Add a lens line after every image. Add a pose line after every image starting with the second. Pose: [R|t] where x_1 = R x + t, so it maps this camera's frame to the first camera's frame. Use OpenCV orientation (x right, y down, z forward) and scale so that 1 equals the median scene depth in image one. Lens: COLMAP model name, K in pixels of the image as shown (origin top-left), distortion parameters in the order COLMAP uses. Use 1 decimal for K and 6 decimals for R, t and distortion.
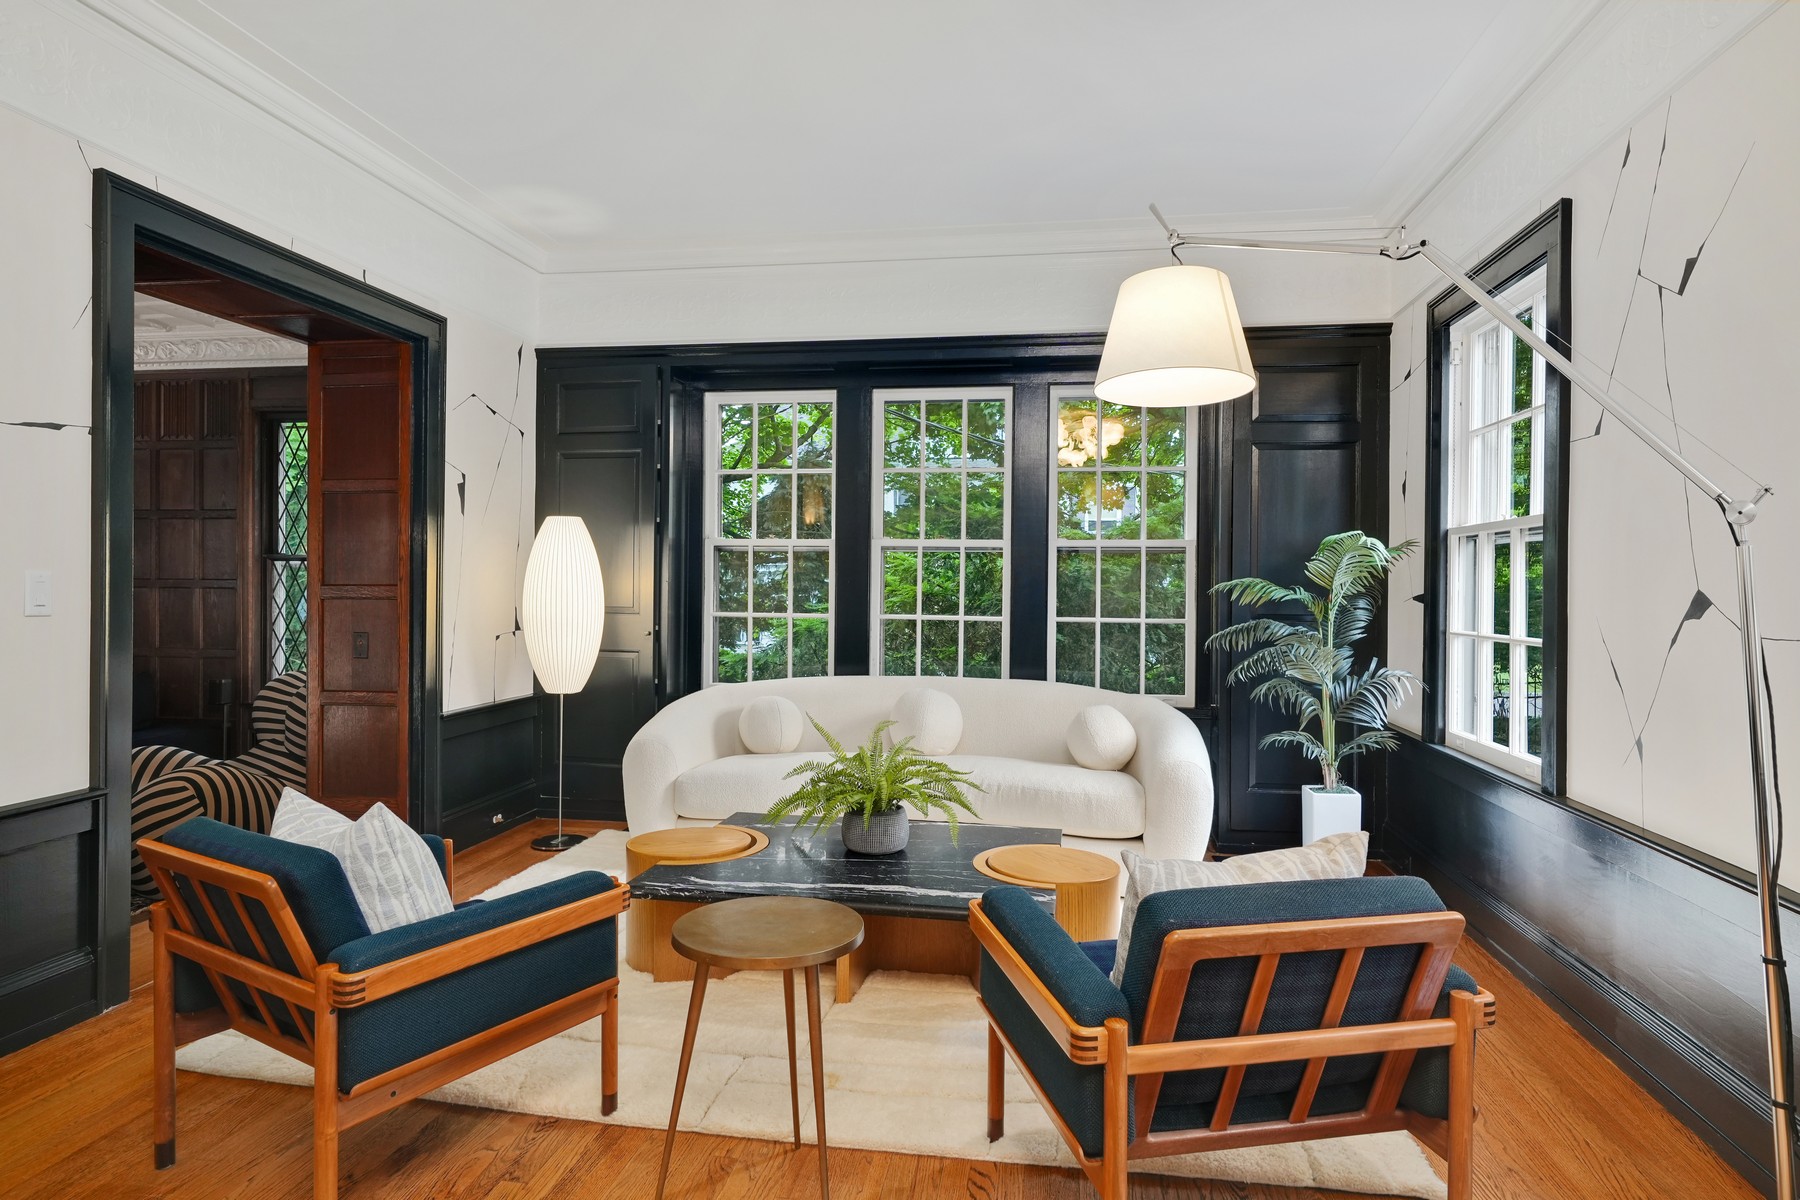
lens RADIAL K [[1020.4, 0, 898.8], [0, 1020.4, 590.7], [0, 0, 1]] dist [-0.002311, -0.000170]
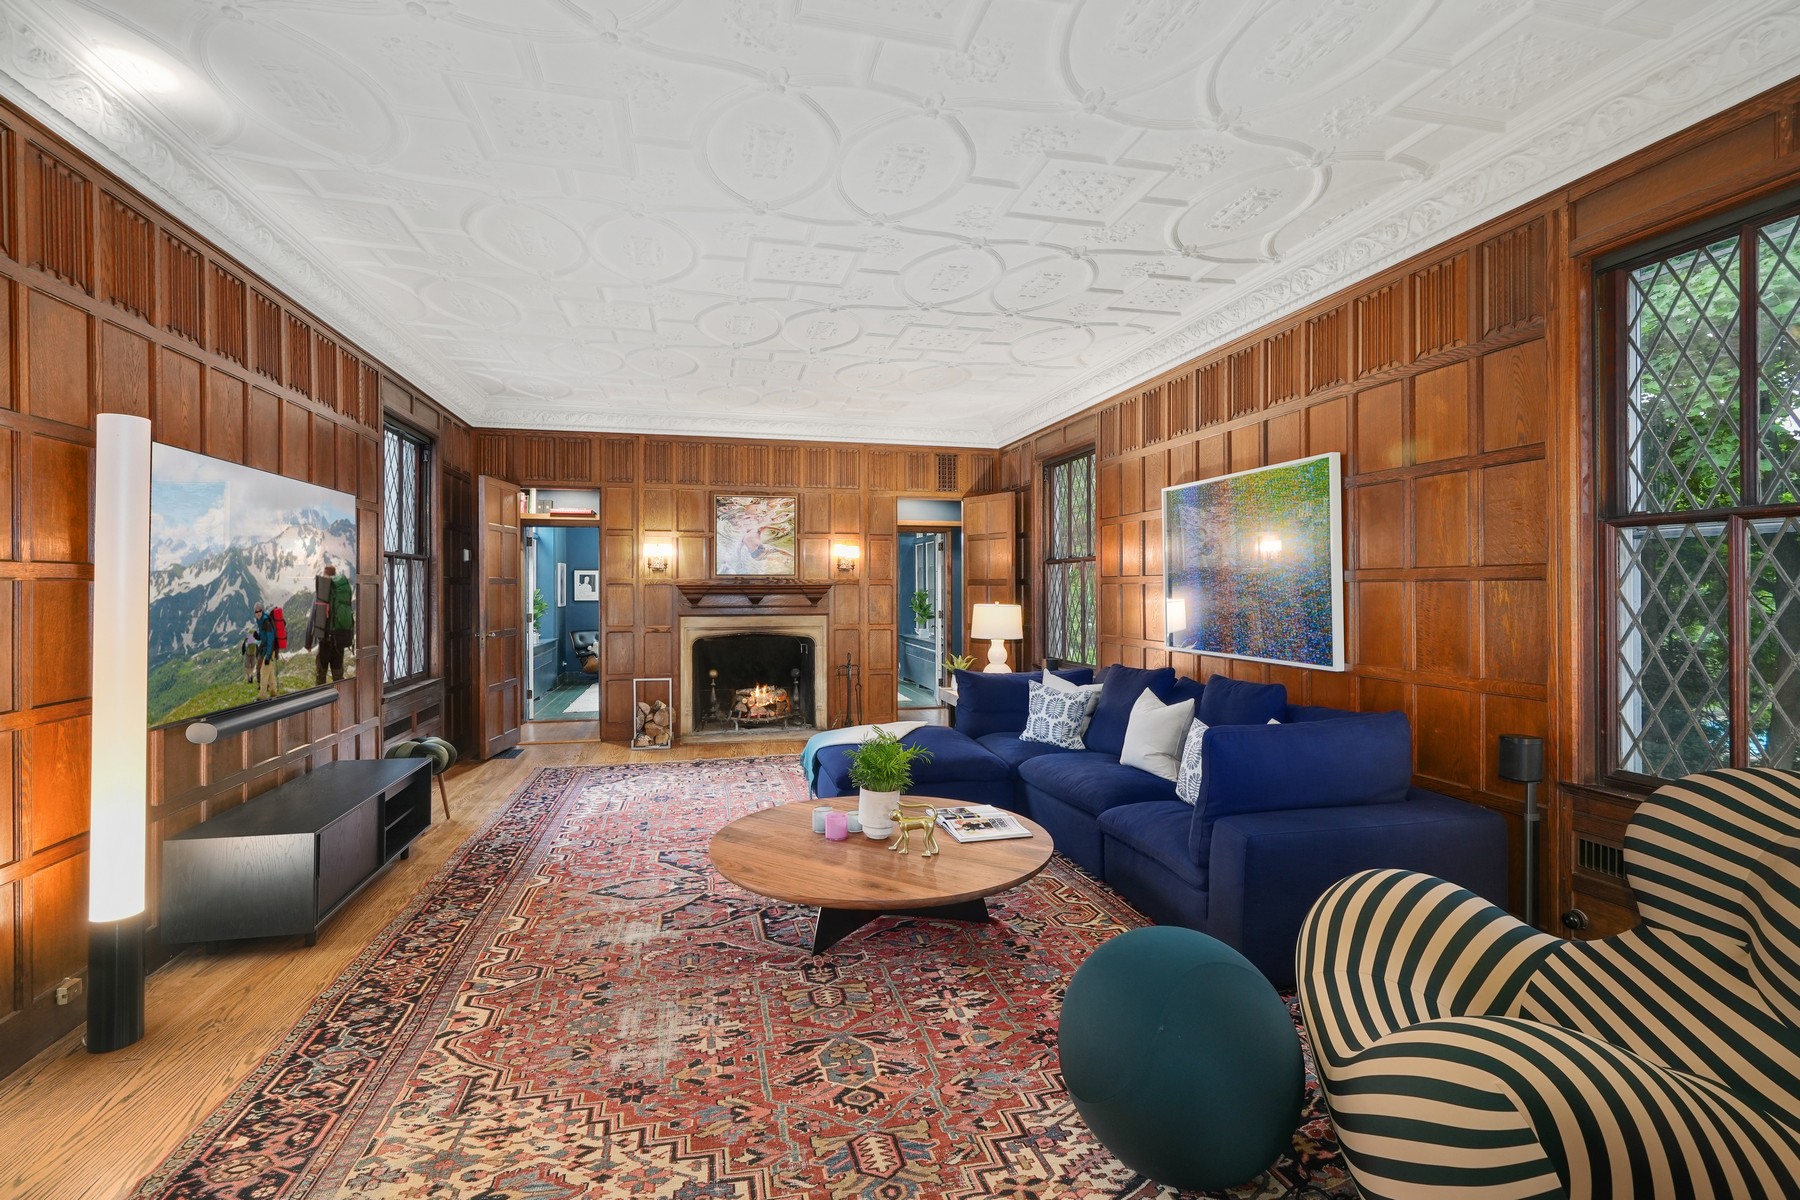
lens RADIAL K [[825.0, 0, 900.0], [0, 825.0, 594.7], [0, 0, 1]] dist [0.000118, 0.000814]
pose [[0.383933, -0.008118, -0.923325, -0.360954], [0.002197, 0.999967, -0.007878, 0.009264], [0.923358, 0.000996, 0.383938, 0.486503]]
